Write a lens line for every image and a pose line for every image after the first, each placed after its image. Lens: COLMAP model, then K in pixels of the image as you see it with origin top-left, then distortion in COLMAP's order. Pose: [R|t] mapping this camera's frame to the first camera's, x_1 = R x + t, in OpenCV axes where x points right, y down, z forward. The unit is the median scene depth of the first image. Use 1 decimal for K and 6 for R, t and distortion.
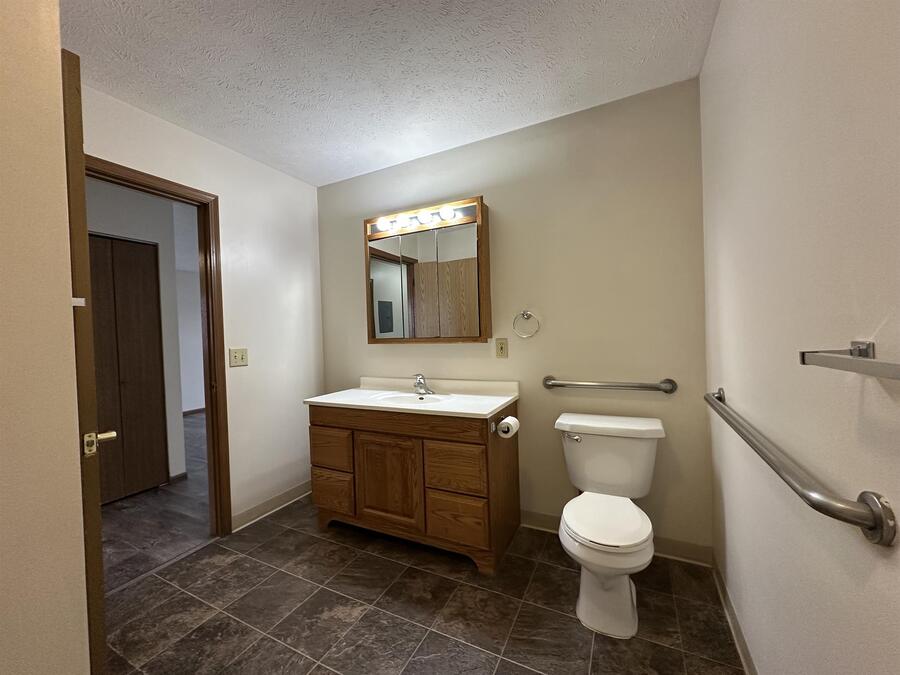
lens RADIAL K [[356.3, 0, 451.3], [0, 356.3, 336.4], [0, 0, 1]] dist [-0.001286, -0.000115]
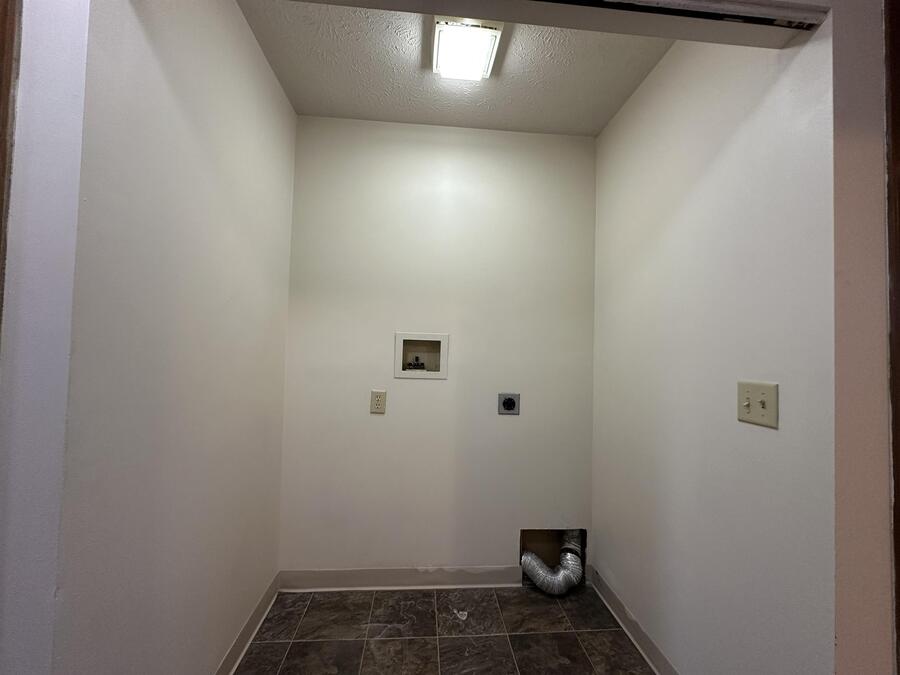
lens RADIAL K [[356.3, 0, 447.9], [0, 356.3, 339.6], [0, 0, 1]] dist [-0.001286, -0.000115]
pose [[0.853617, 0.073587, 0.515677, -0.328907], [-0.051663, 0.997050, -0.056758, 0.016108], [-0.518333, 0.021808, 0.854901, 0.173274]]
